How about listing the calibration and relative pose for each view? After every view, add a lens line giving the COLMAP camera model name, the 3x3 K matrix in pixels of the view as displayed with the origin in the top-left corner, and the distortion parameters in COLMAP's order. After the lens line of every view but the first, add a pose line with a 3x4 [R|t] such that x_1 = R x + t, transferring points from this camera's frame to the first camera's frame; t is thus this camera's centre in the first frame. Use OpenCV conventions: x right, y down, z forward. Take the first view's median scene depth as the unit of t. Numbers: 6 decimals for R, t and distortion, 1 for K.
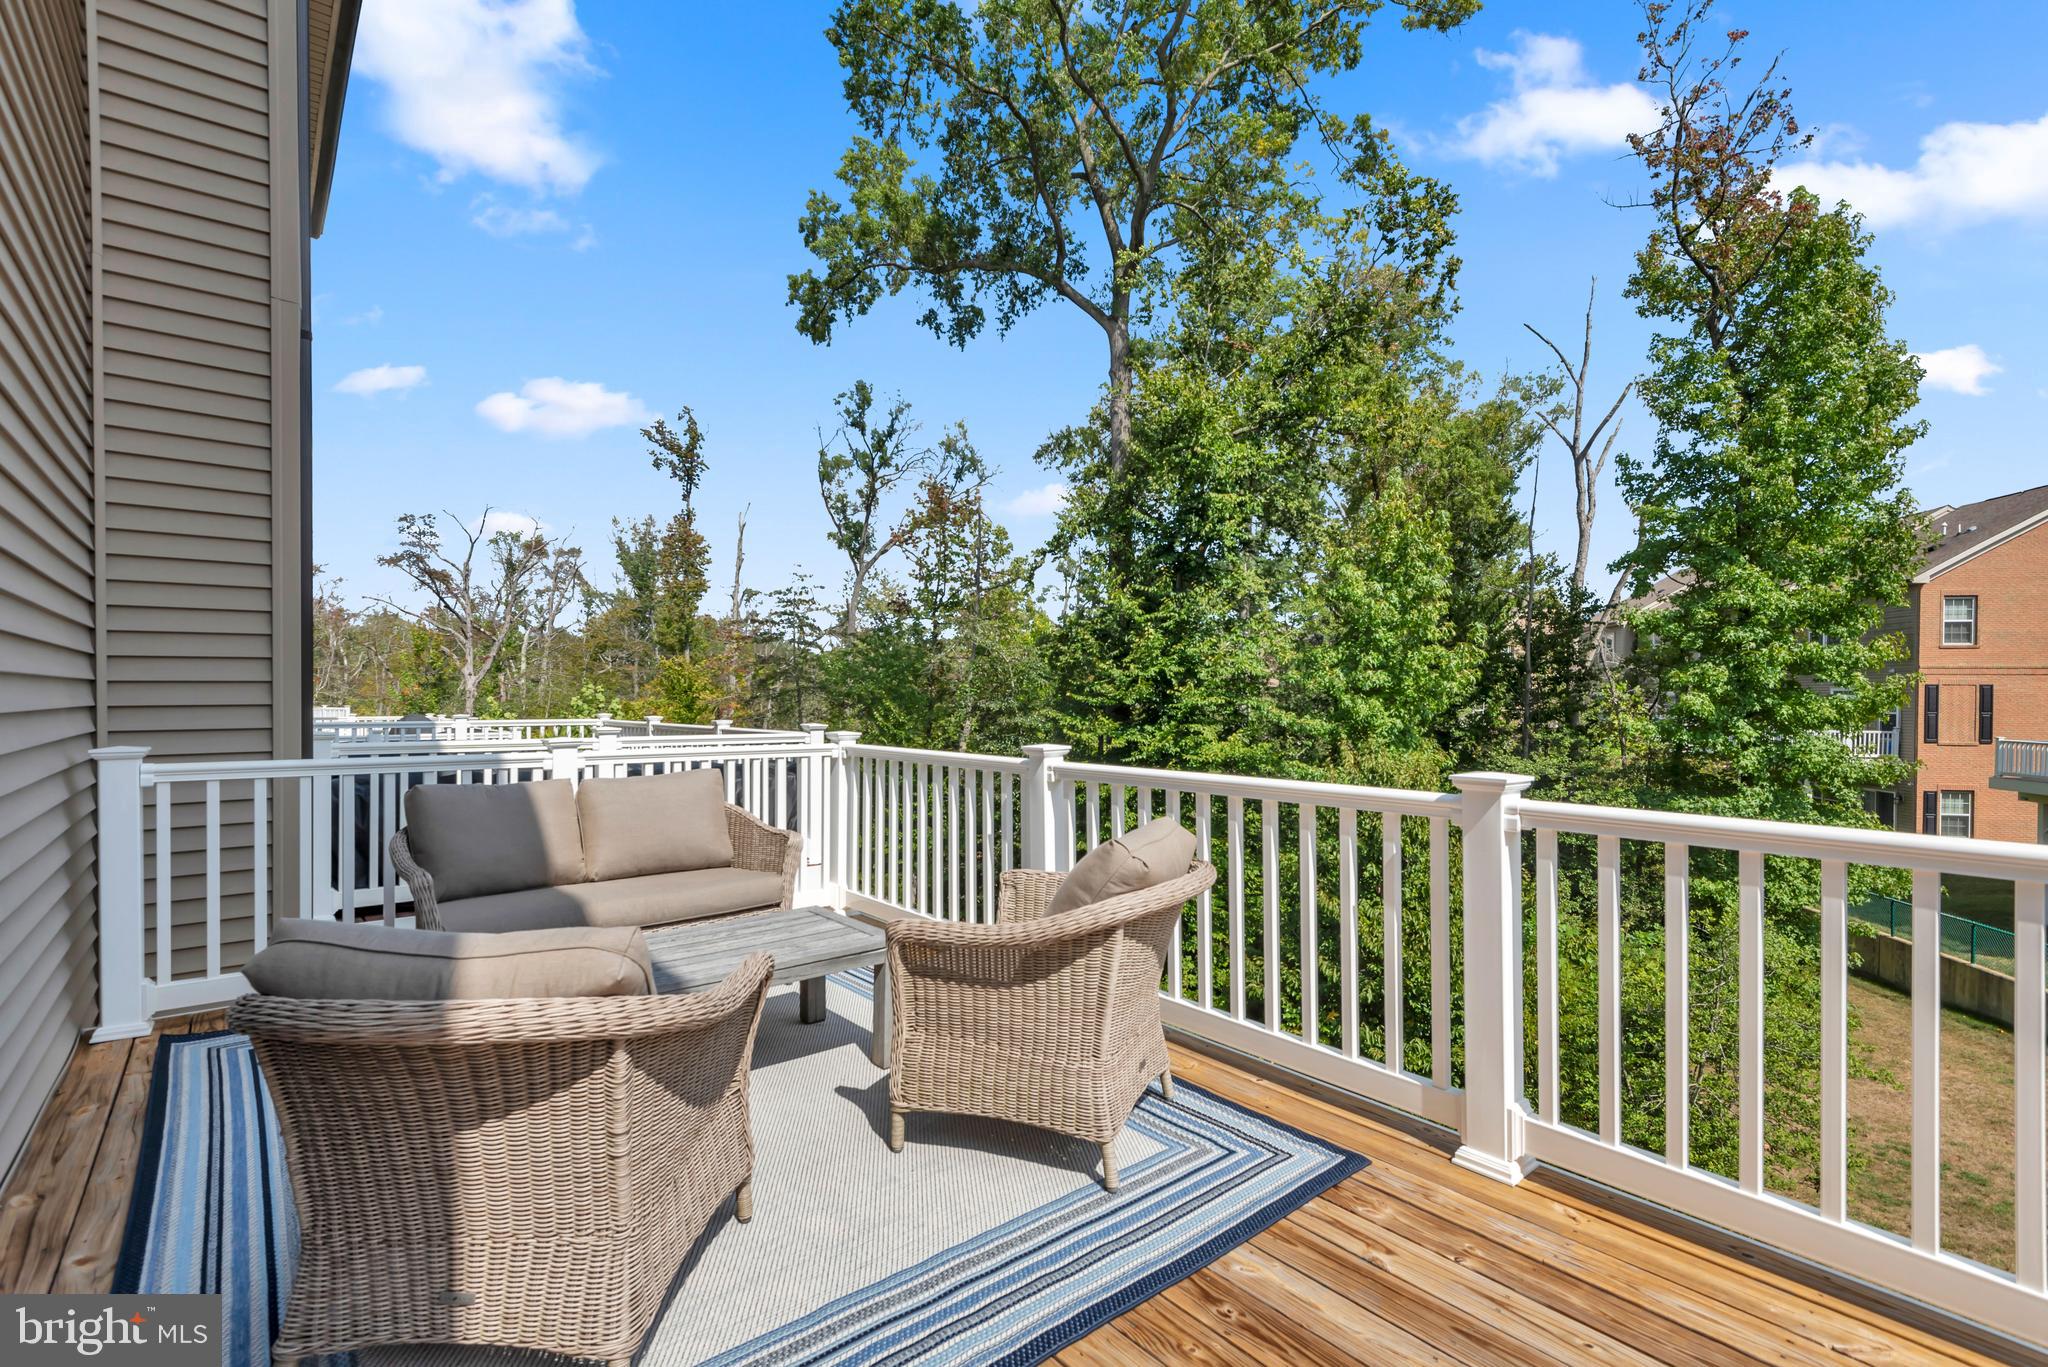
lens RADIAL K [[921.3, 0, 975.6], [0, 921.3, 709.4], [0, 0, 1]] dist [-0.002453, -0.011389]
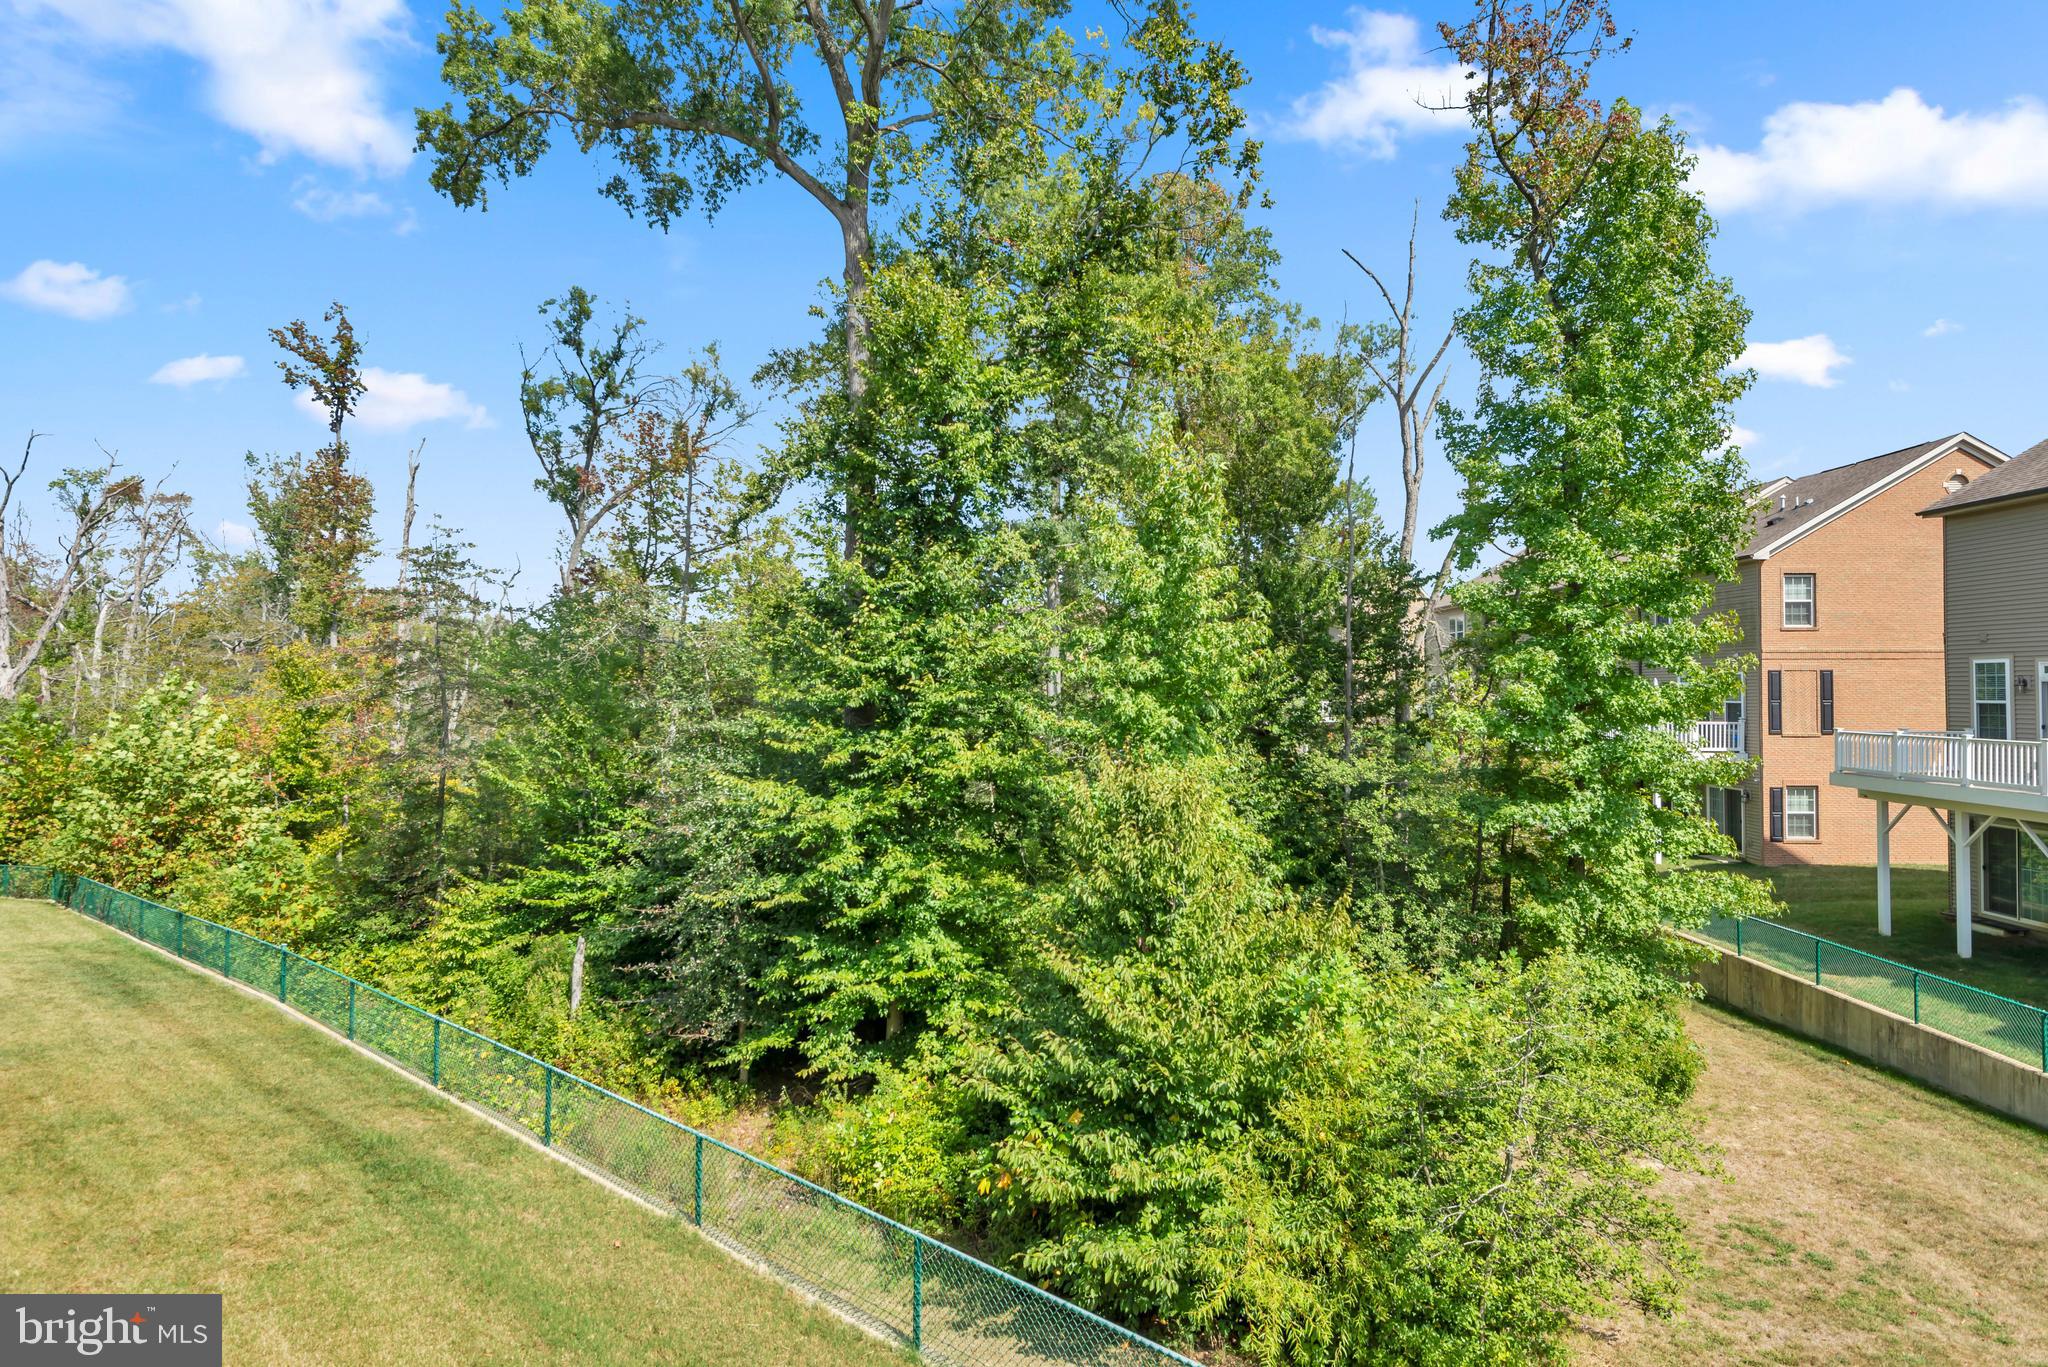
lens RADIAL K [[1110.1, 0, 989.9], [0, 1110.1, 673.0], [0, 0, 1]] dist [0.019485, -0.033316]
pose [[0.981398, -0.005269, 0.191913, 0.093234], [0.011062, 0.999514, -0.029129, -0.001325], [-0.191666, 0.030711, 0.980980, 0.074779]]
